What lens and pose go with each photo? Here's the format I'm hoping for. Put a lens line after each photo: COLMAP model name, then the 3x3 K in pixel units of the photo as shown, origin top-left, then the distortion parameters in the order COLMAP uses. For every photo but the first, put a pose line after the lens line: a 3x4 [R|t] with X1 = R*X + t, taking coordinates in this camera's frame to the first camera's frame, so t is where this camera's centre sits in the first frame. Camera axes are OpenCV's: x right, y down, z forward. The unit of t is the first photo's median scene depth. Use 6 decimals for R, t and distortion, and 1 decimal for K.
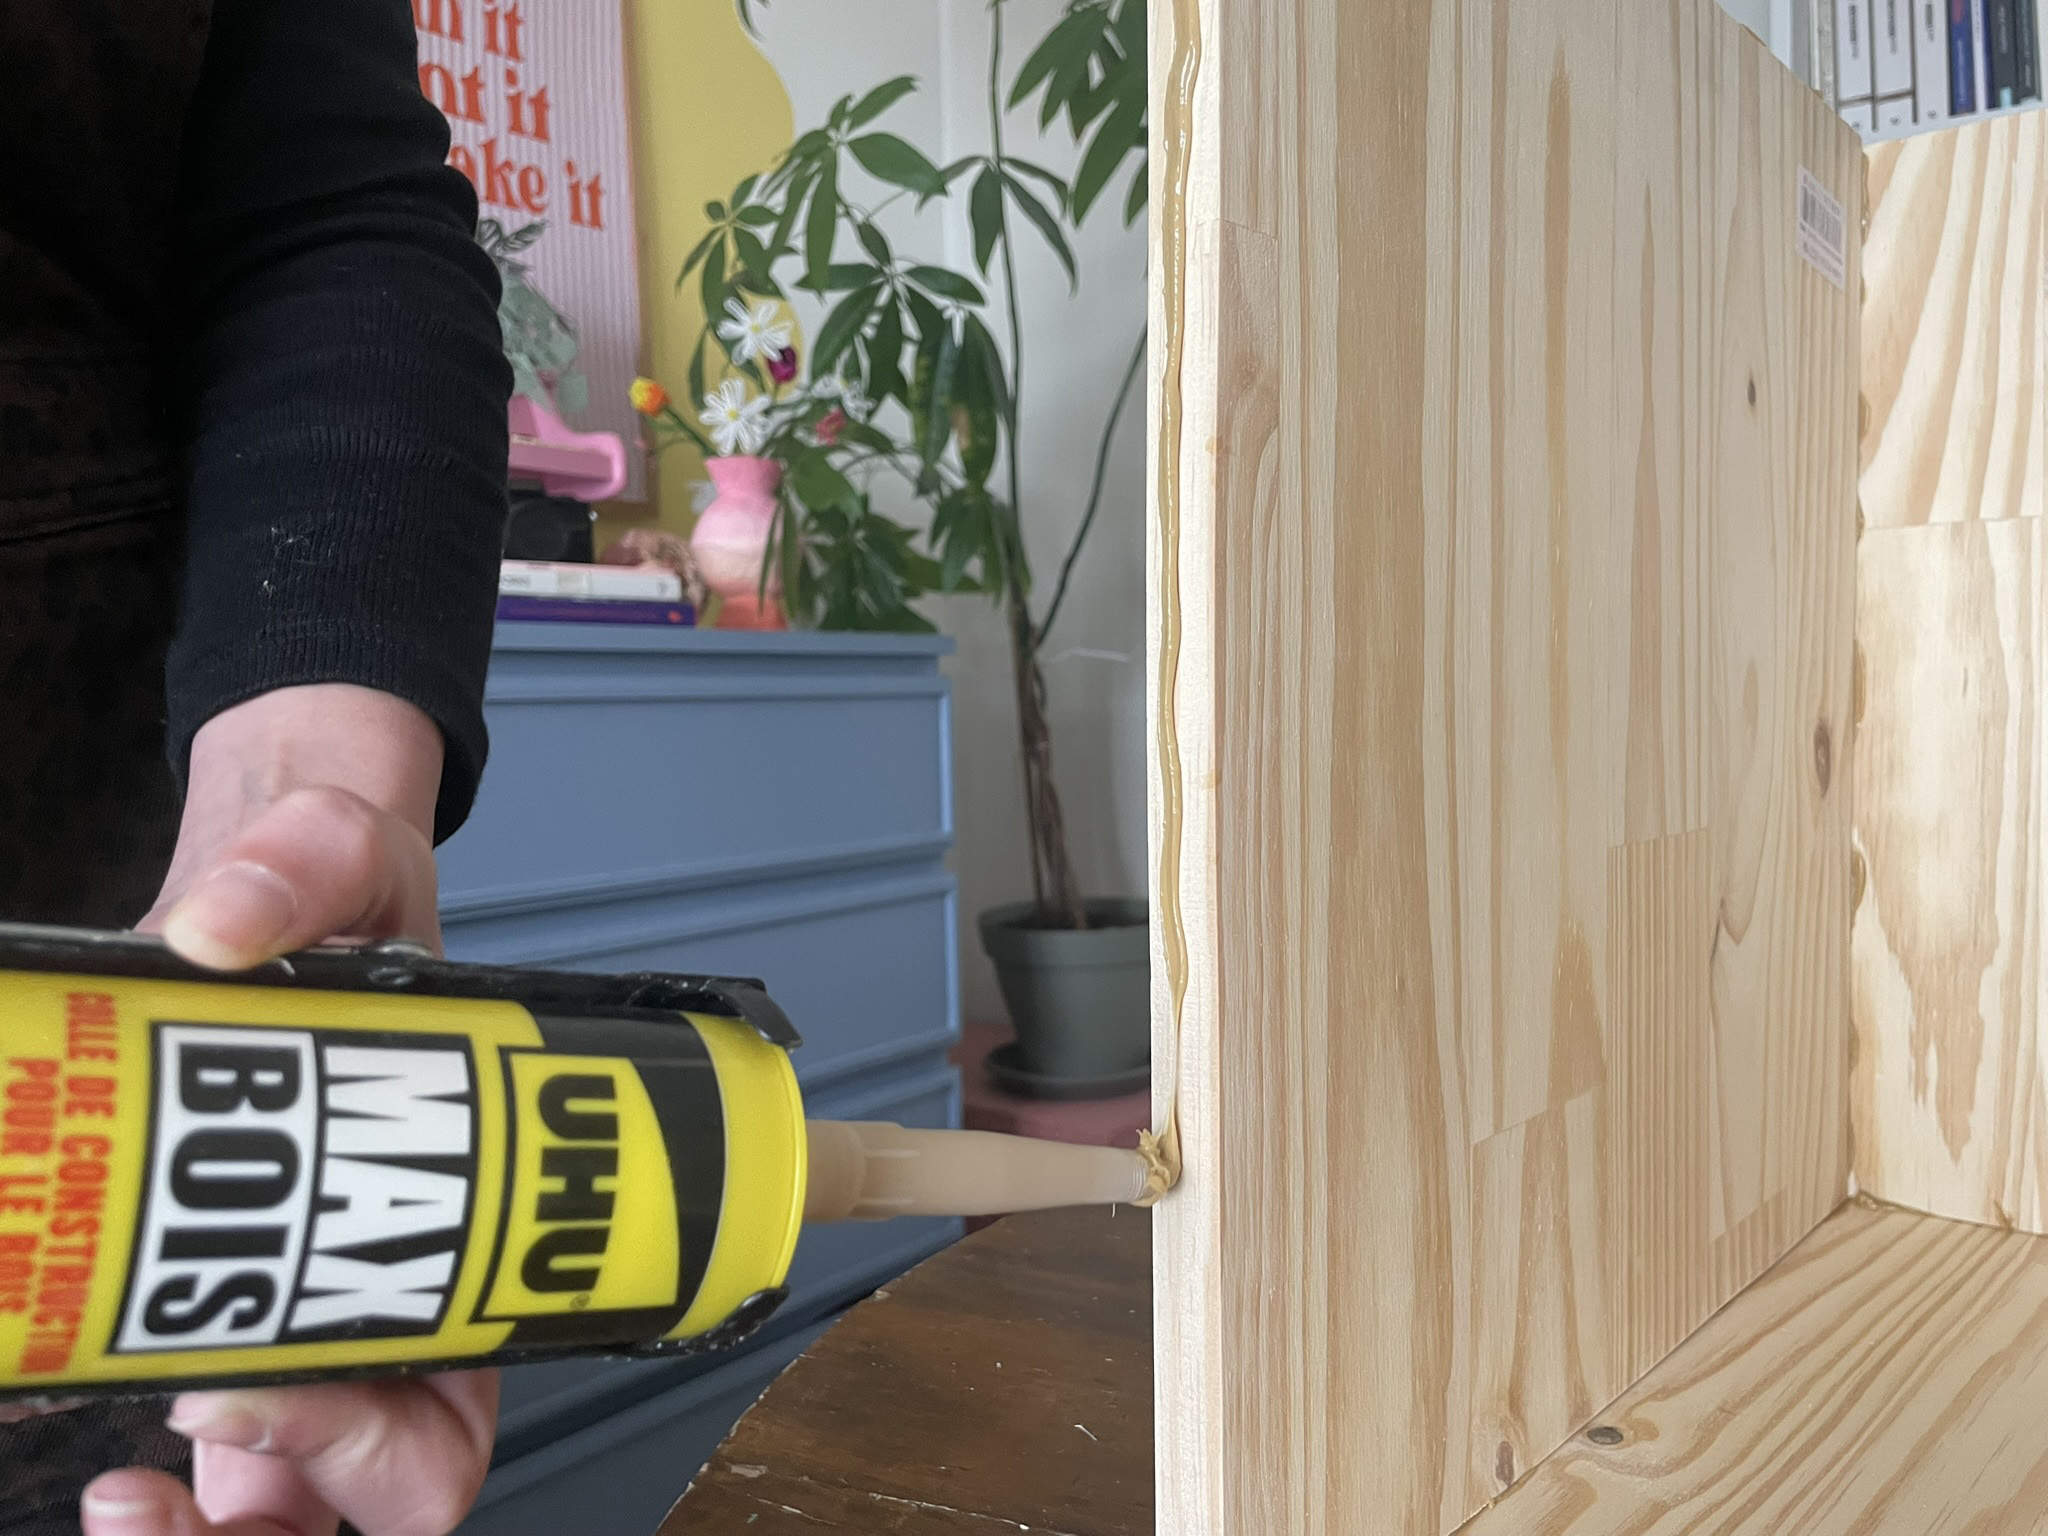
lens RADIAL K [[1556.5, 0, 1074.1], [0, 1556.5, 779.5], [0, 0, 1]] dist [0.086702, -0.118261]
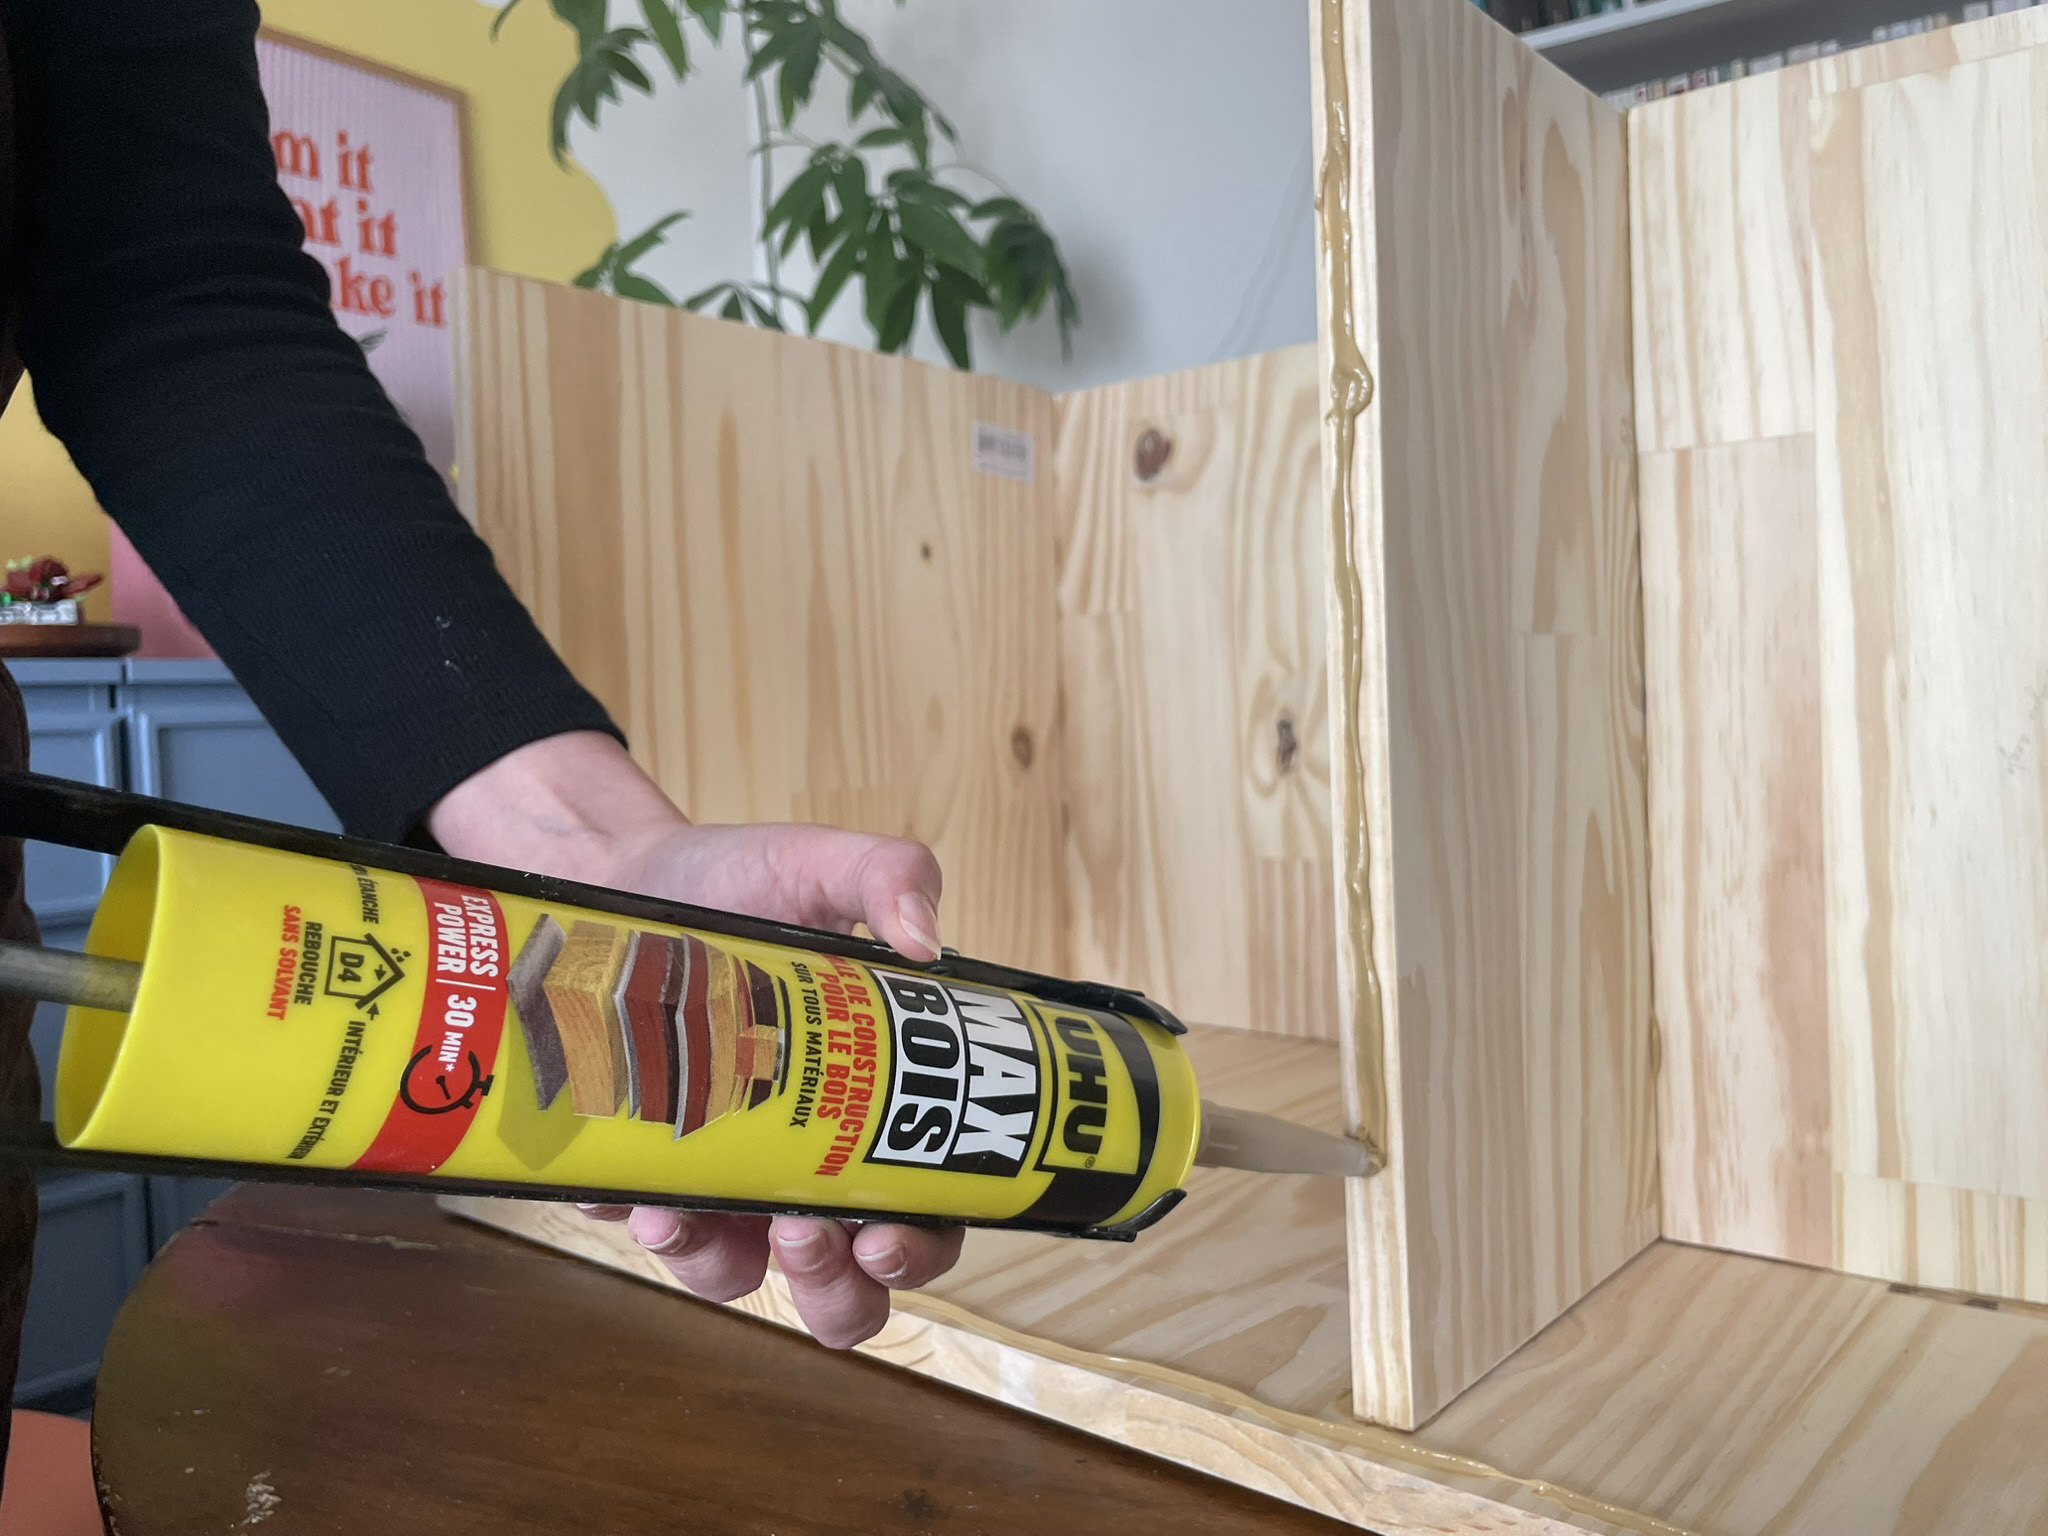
lens RADIAL K [[1556.5, 0, 1036.7], [0, 1556.5, 789.8], [0, 0, 1]] dist [0.086702, -0.118261]
pose [[0.999833, -0.012744, 0.013060, 0.148765], [0.012724, 0.999918, 0.001624, 0.009490], [-0.013079, -0.001458, 0.999913, -0.235165]]
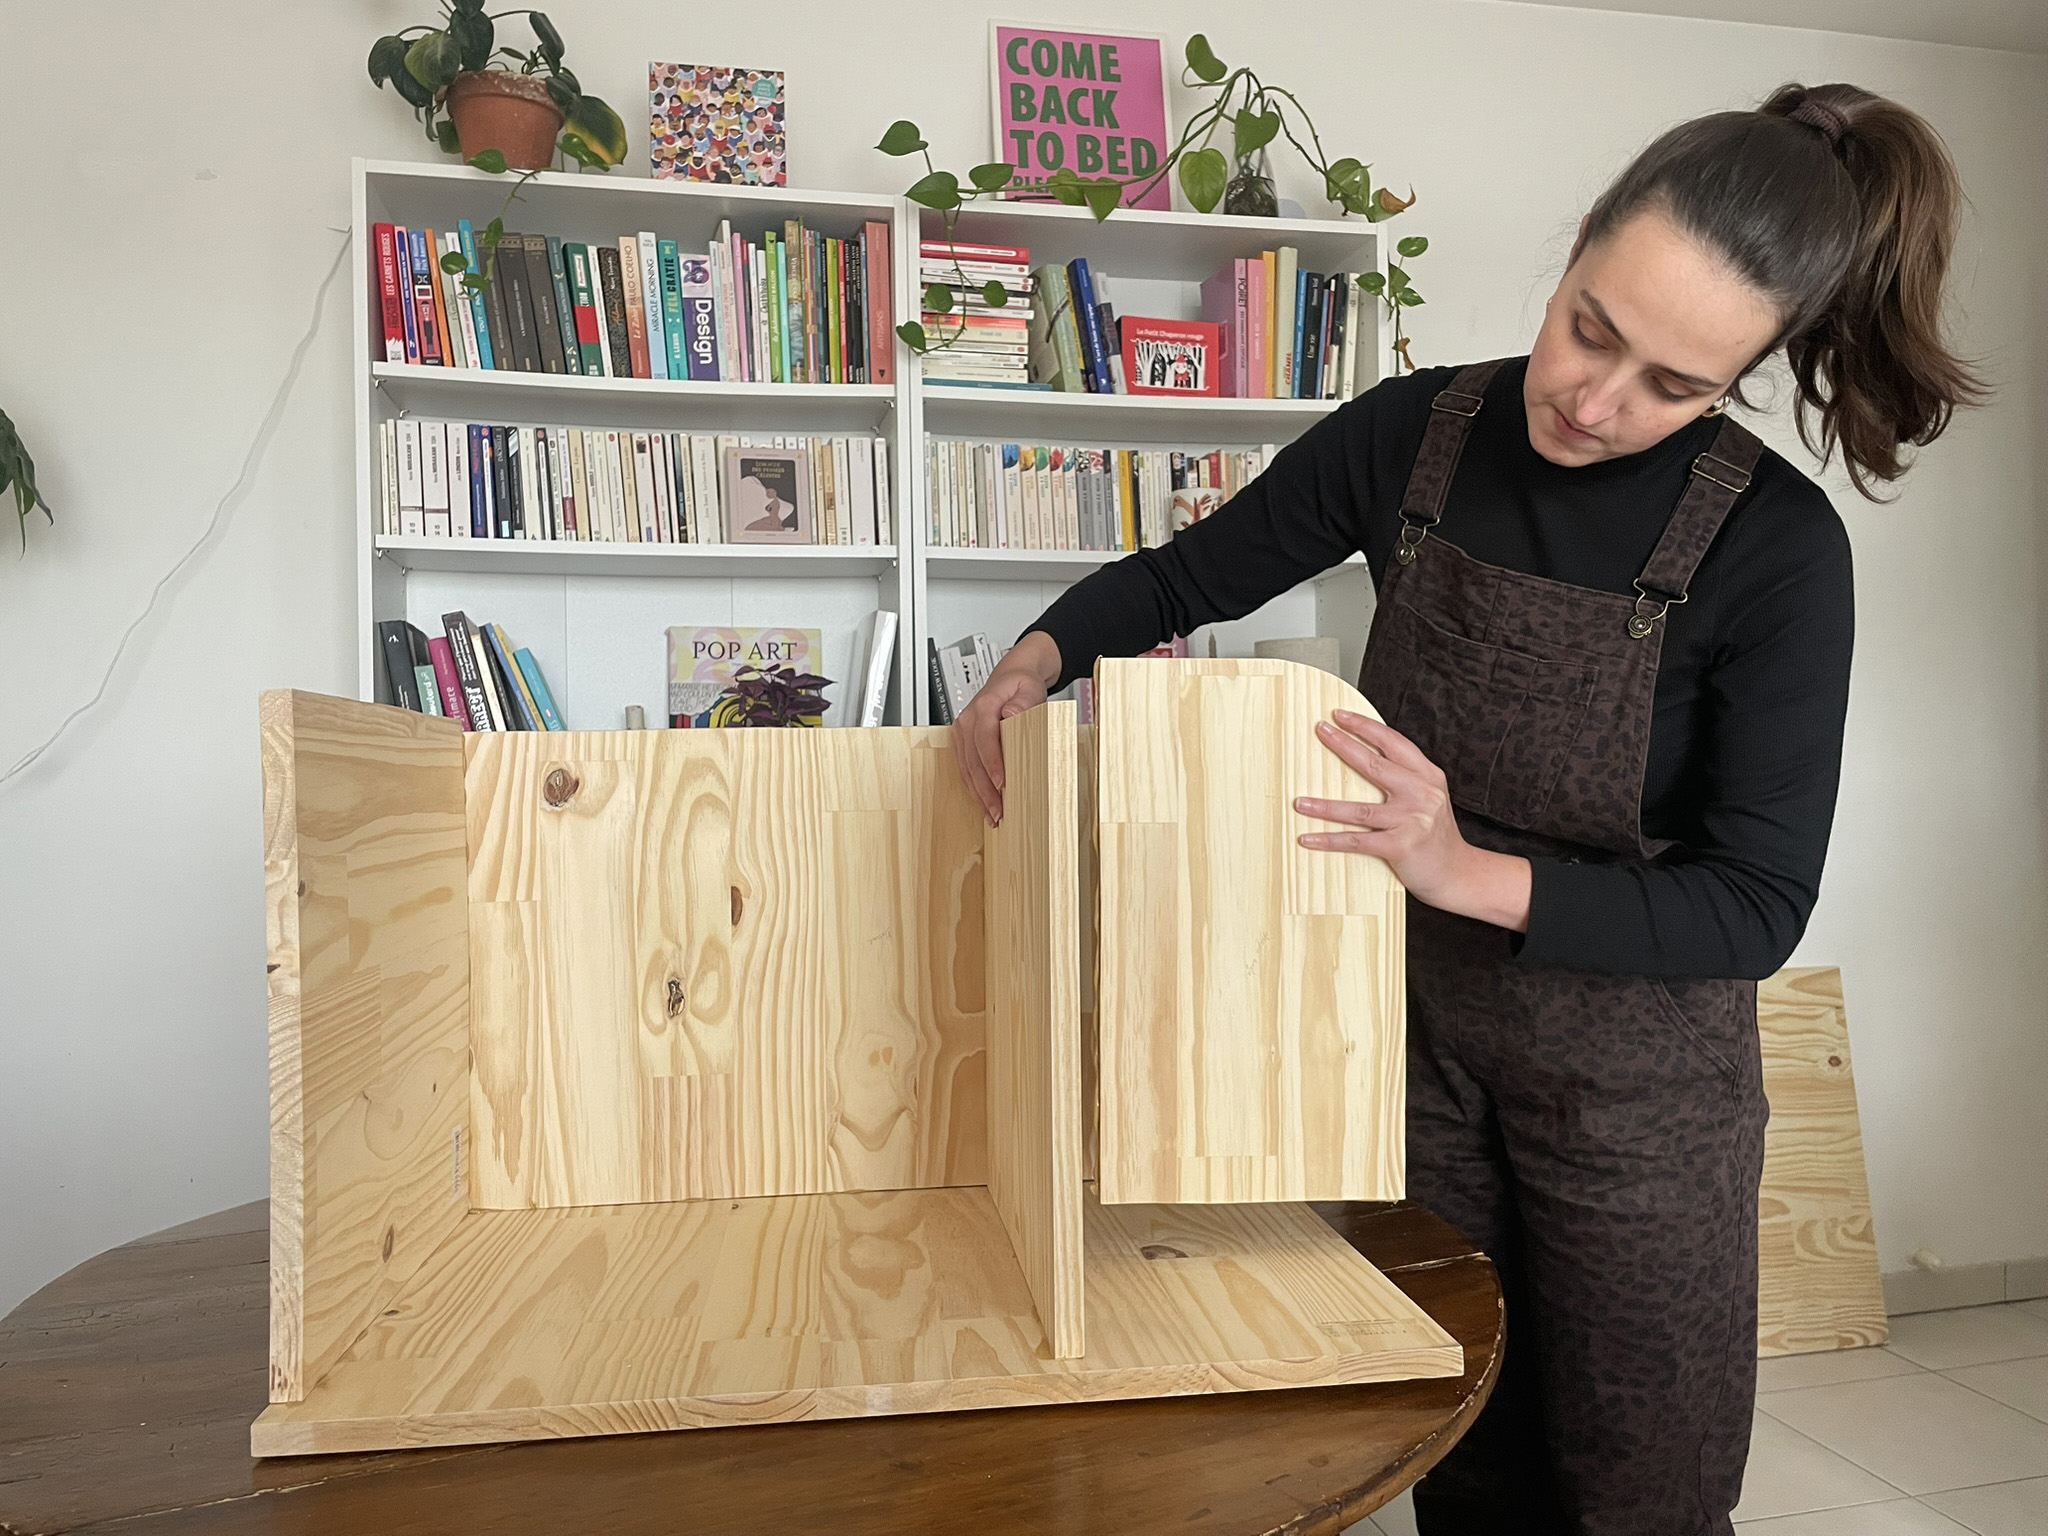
lens RADIAL K [[1556.5, 0, 1024.1], [0, 1556.5, 774.2], [0, 0, 1]] dist [0.086702, -0.118261]
pose [[0.663433, 0.010807, 0.748157, -0.210039], [0.043989, 0.997603, -0.053418, -0.061787], [-0.746941, 0.068350, 0.661368, -0.348780]]
